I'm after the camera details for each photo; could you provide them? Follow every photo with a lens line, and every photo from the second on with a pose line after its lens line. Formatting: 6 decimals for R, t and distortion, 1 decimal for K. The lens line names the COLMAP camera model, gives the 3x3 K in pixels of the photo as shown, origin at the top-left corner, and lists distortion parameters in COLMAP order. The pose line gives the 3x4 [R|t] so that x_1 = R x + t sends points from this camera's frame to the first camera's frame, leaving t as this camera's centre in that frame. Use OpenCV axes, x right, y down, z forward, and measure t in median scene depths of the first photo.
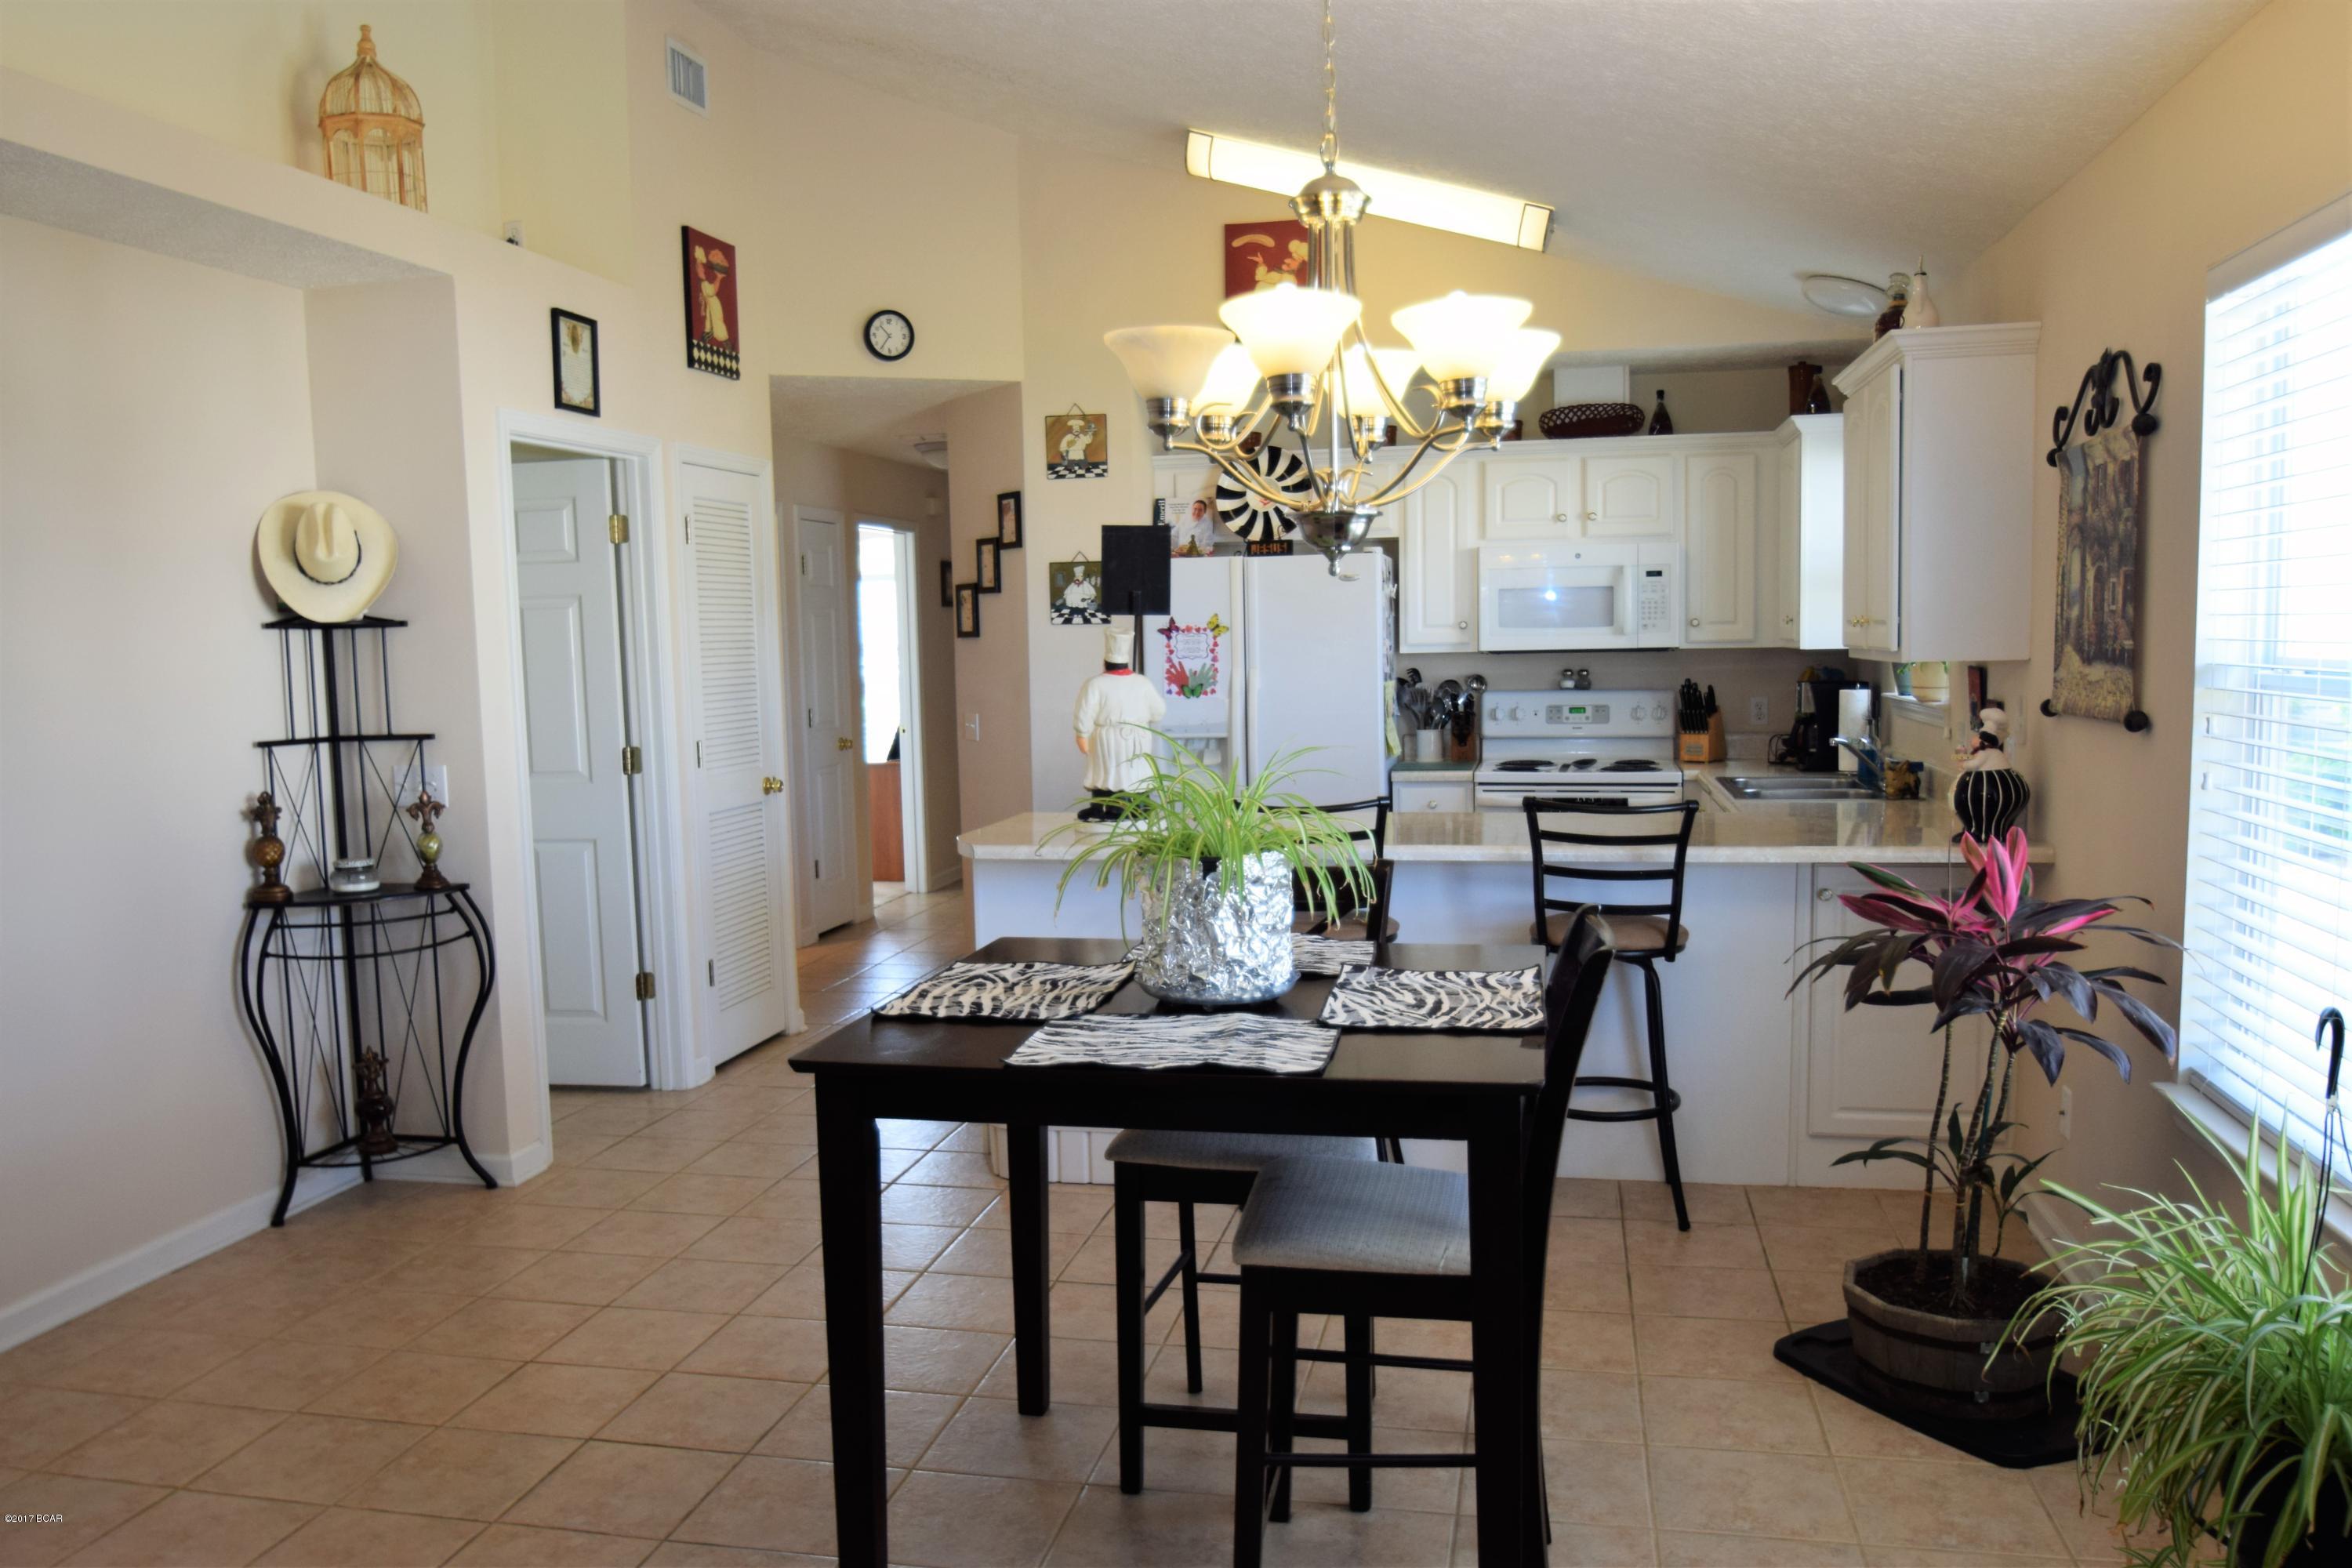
lens RADIAL K [[1848.7, 0, 1134.9], [0, 1848.7, 829.1], [0, 0, 1]] dist [-0.037698, 0.003059]
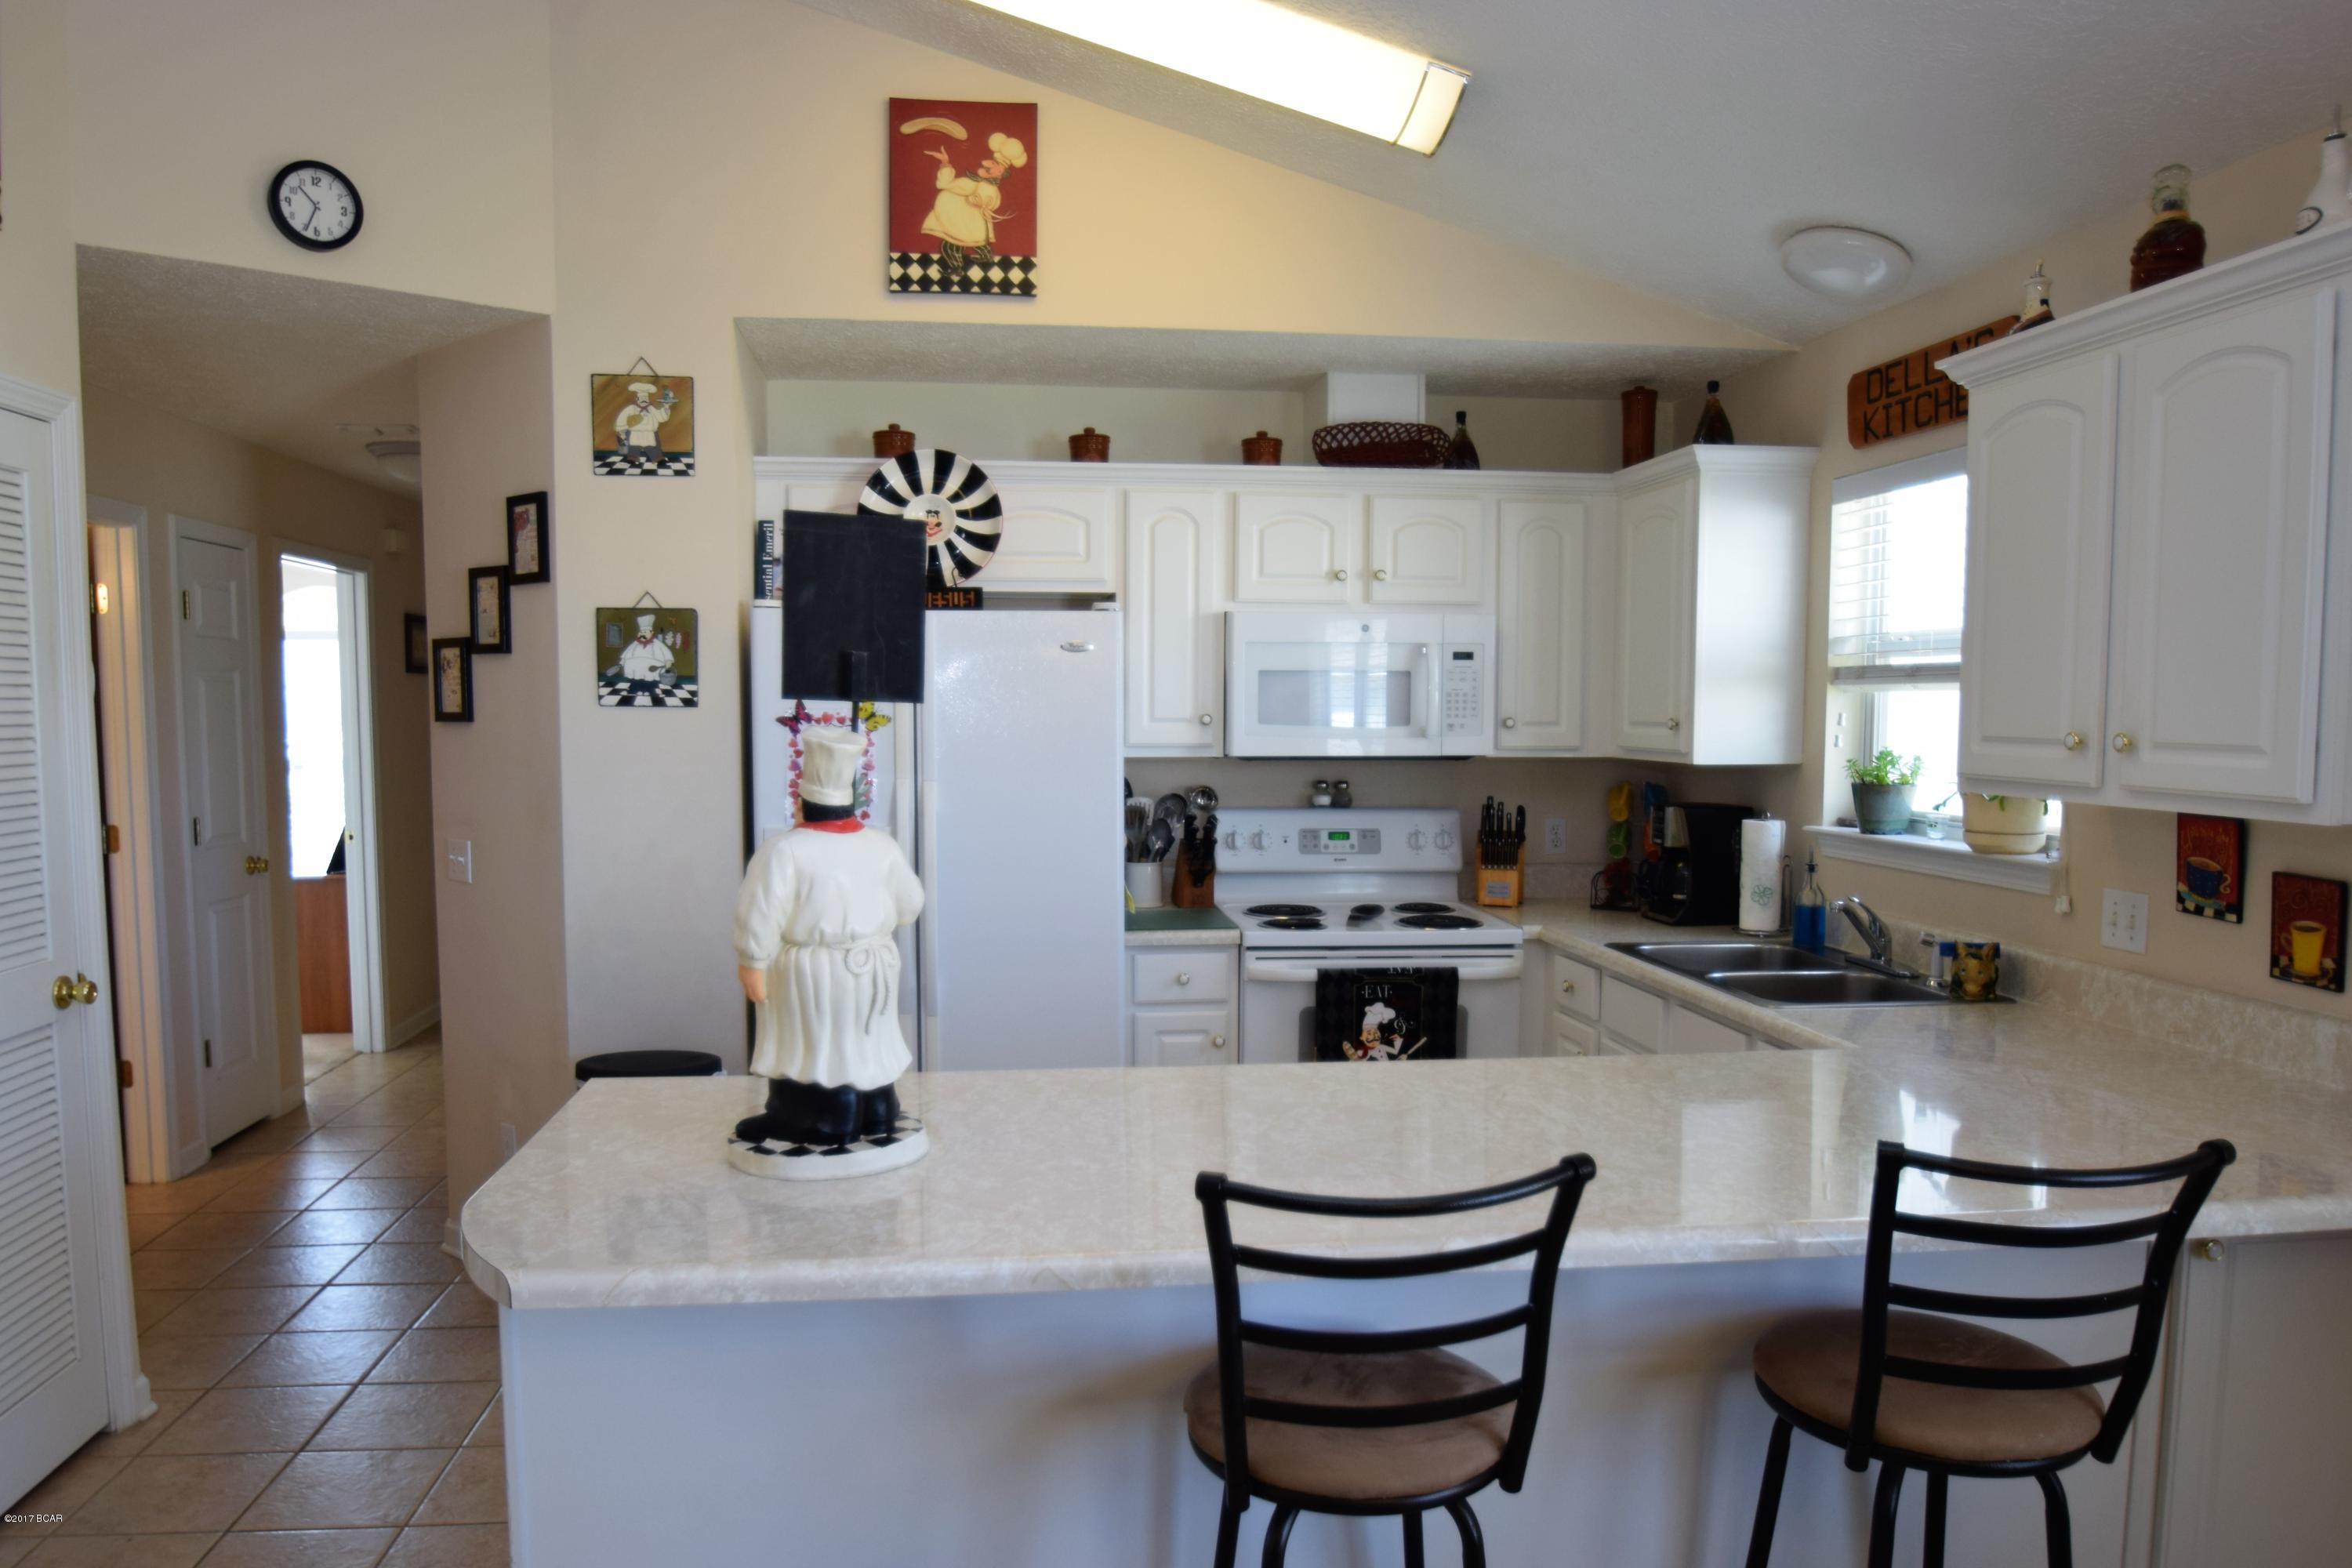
lens RADIAL K [[1596.9, 0, 1140.3], [0, 1596.9, 828.3], [0, 0, 1]] dist [-0.047711, 0.032871]
pose [[0.945019, -0.001598, 0.327010, -0.048325], [0.011680, 0.999515, -0.028870, -0.052092], [-0.326805, 0.031102, 0.944580, 0.435857]]
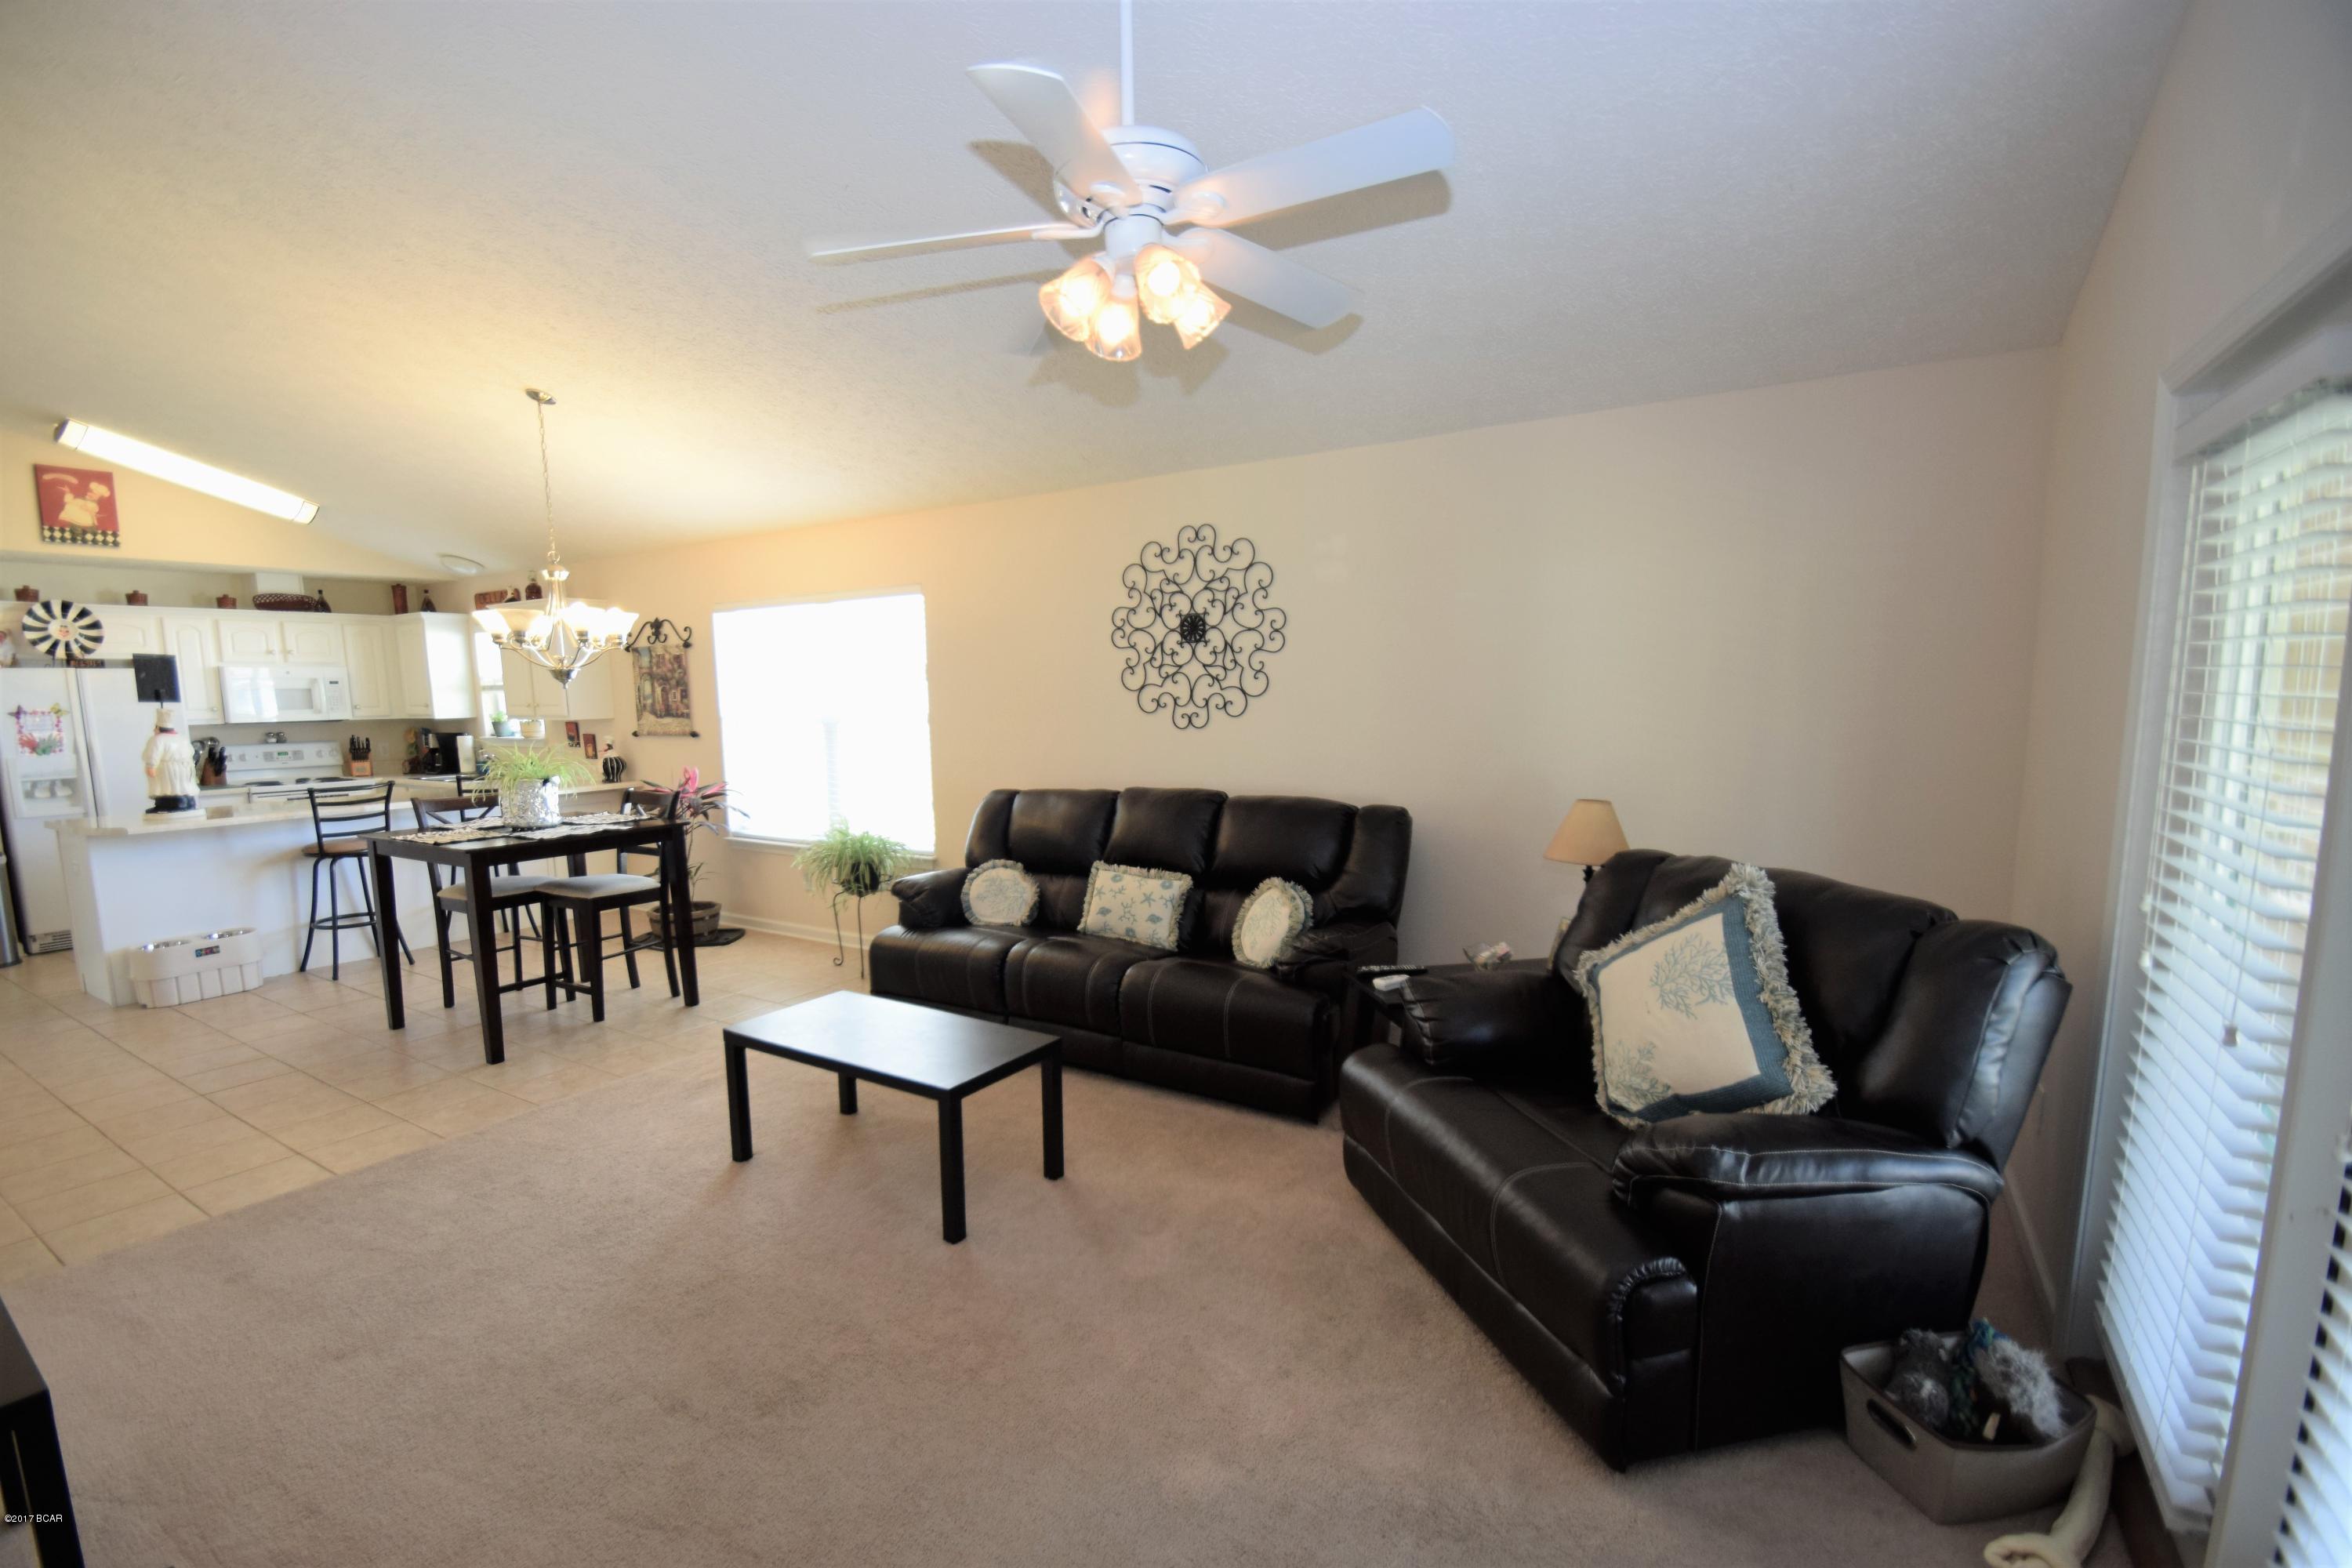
lens RADIAL K [[1042.5, 0, 1171.8], [0, 1042.5, 828.0], [0, 0, 1]] dist [-0.001057, -0.010177]
pose [[0.325721, -0.107628, 0.939320, -0.489476], [0.107925, 0.991238, 0.076152, 0.029717], [-0.939286, 0.076571, 0.334483, -0.216025]]
